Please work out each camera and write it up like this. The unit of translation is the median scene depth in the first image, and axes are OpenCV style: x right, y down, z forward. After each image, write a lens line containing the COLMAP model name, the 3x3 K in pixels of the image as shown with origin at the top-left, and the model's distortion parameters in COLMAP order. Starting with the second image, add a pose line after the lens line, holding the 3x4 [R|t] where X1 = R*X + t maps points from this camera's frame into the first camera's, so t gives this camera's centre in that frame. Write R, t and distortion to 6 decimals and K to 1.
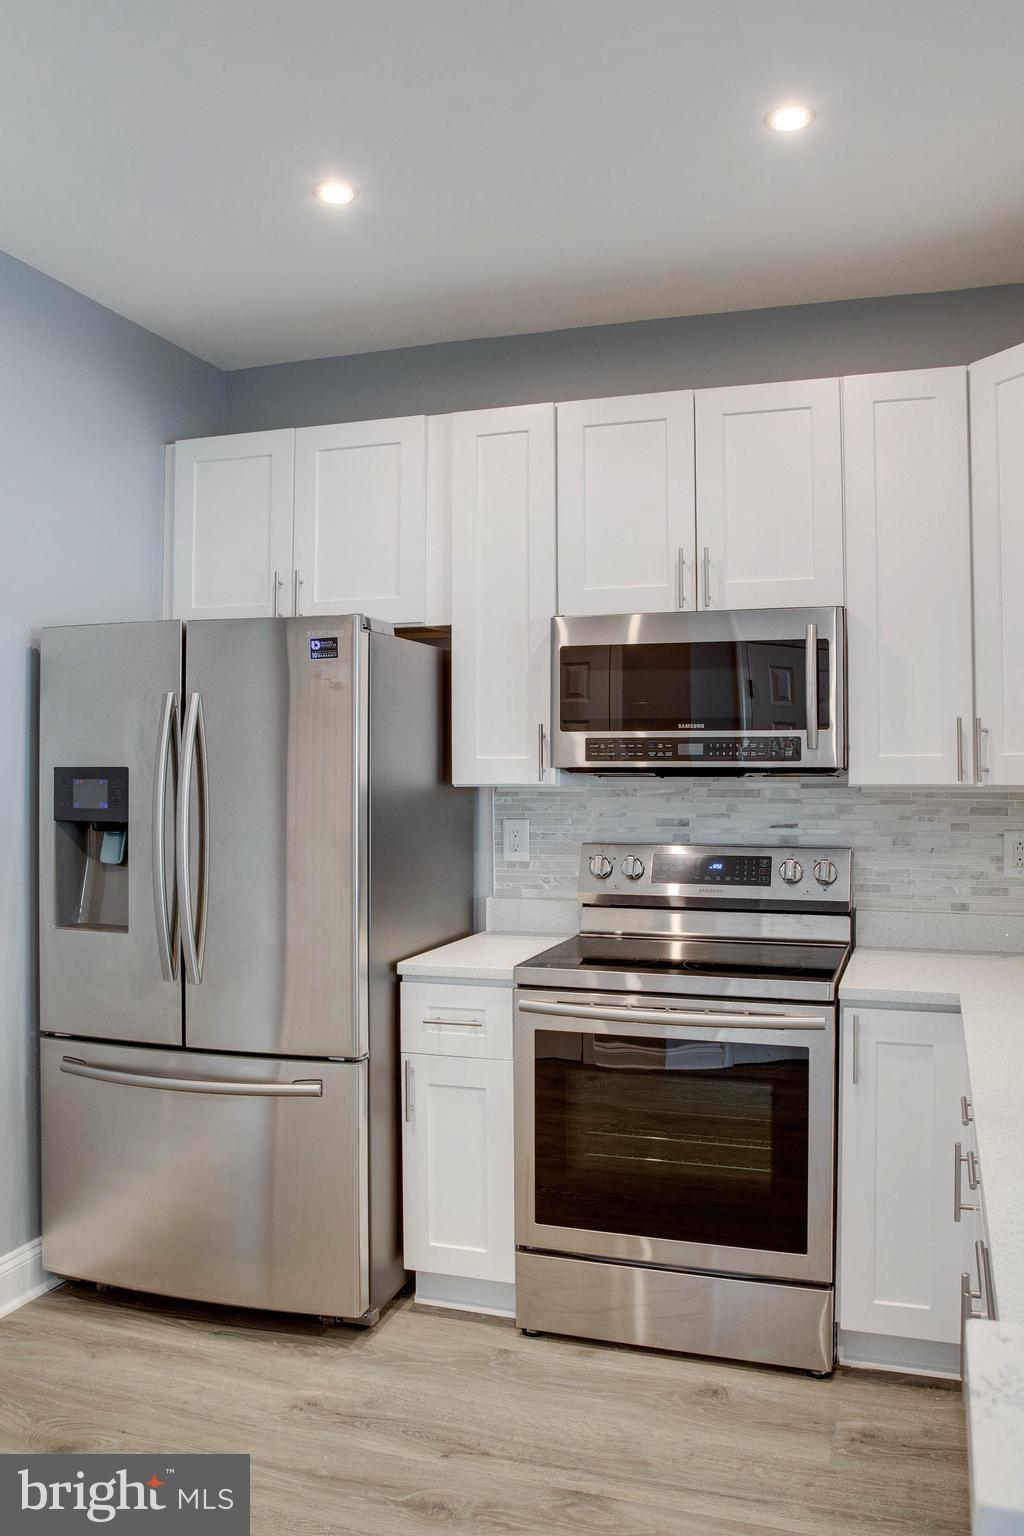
lens RADIAL K [[1079.4, 0, 512.5], [0, 1079.4, 772.3], [0, 0, 1]] dist [0.003489, 0.004309]
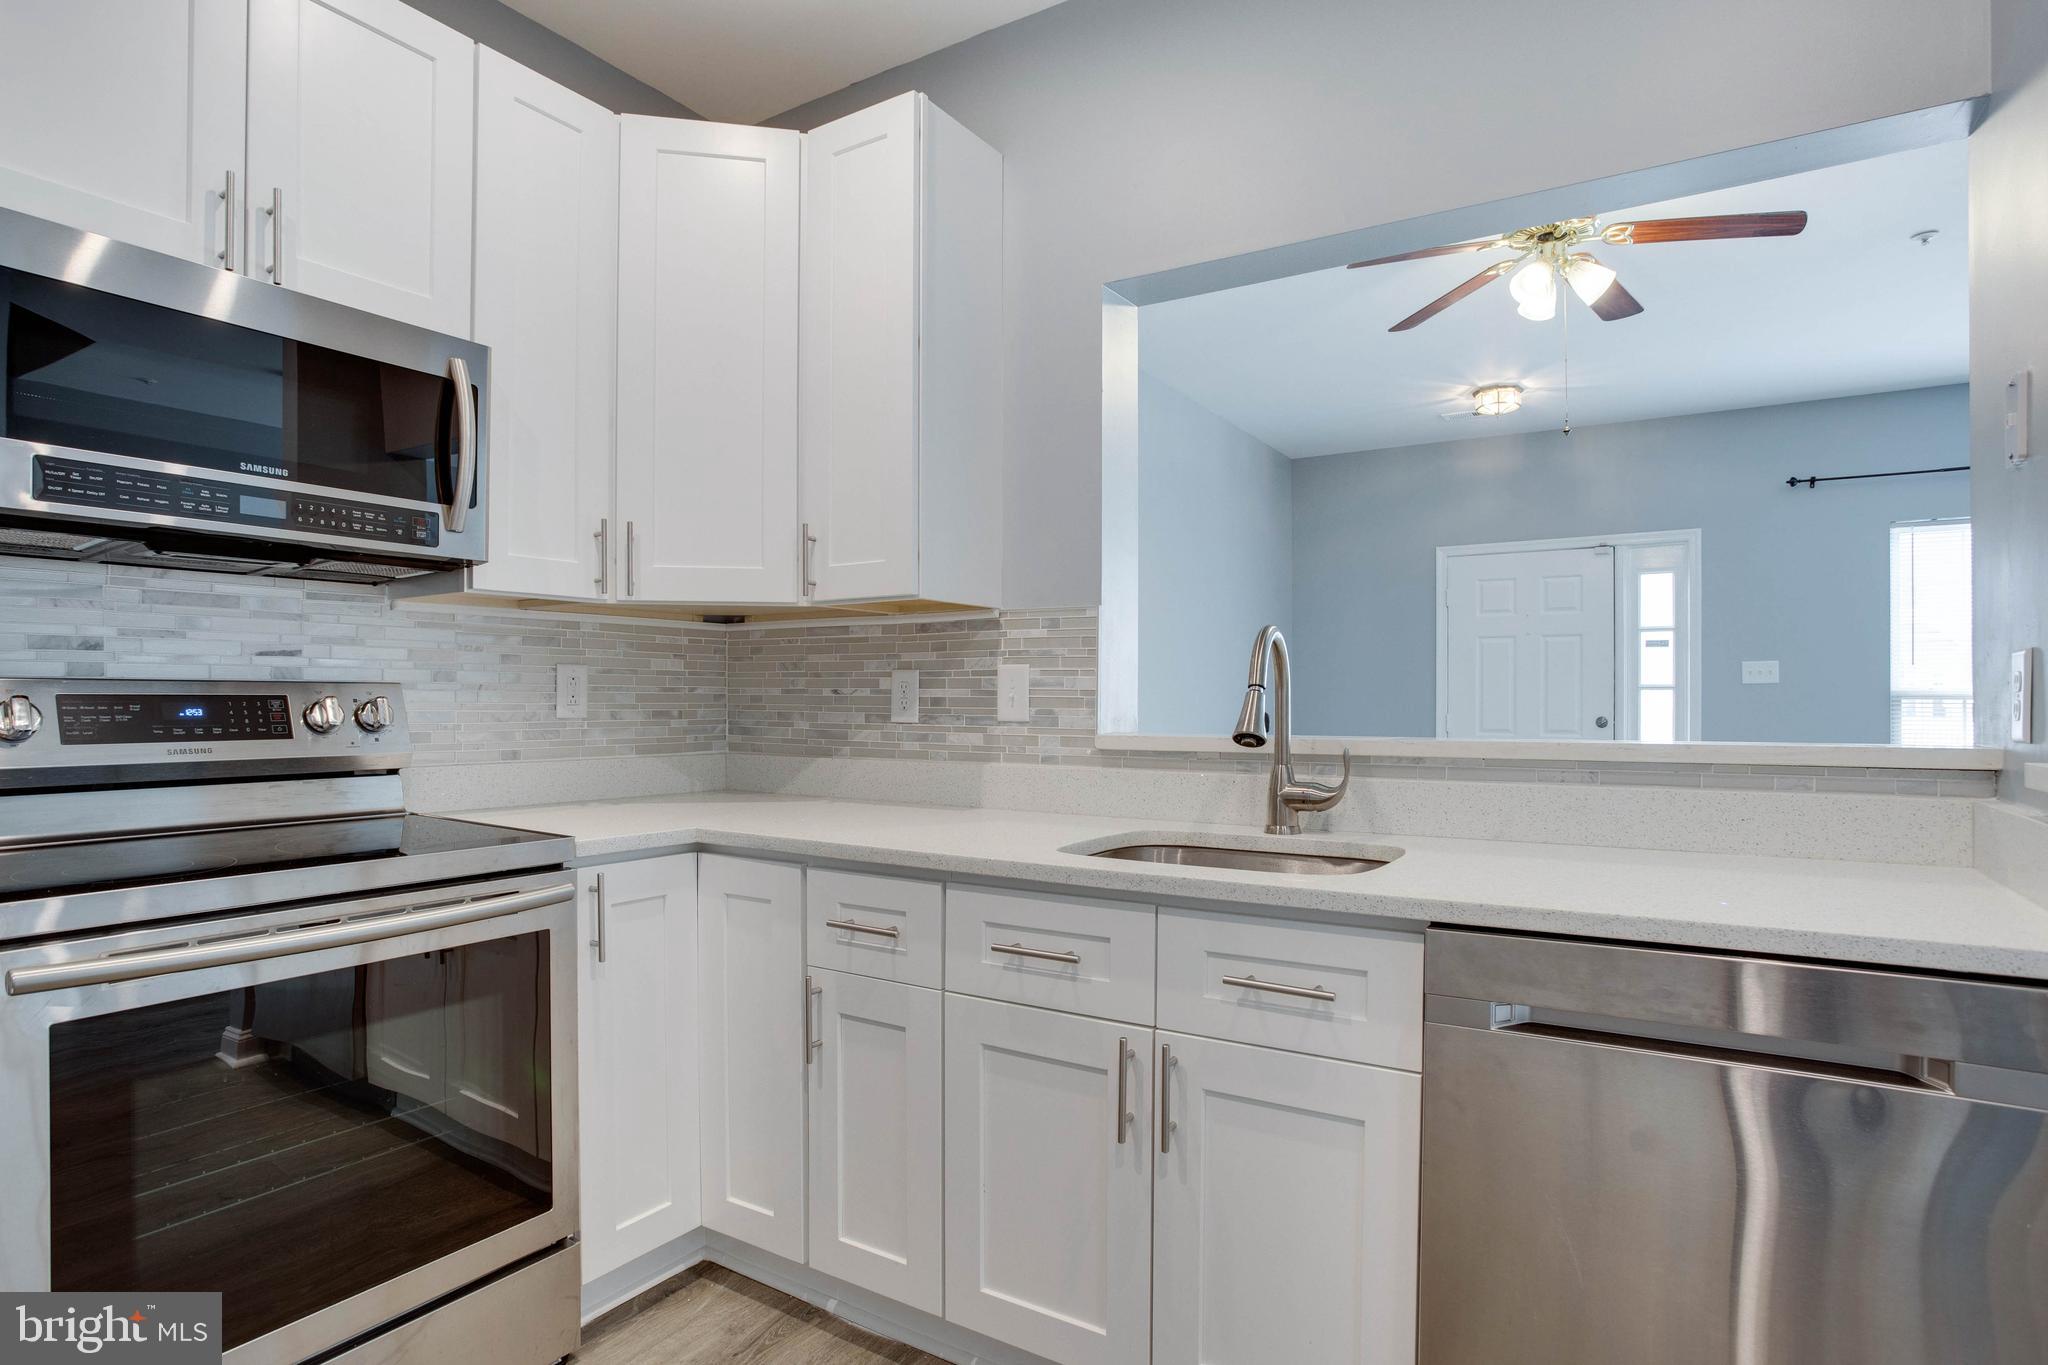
lens RADIAL K [[1087.7, 0, 1024.0], [0, 1087.7, 686.7], [0, 0, 1]] dist [-0.022962, 0.000400]
pose [[0.296603, 0.011032, 0.954937, -0.261080], [-0.017117, 0.999834, -0.006234, 0.069841], [-0.954847, -0.014497, 0.296743, 0.372874]]
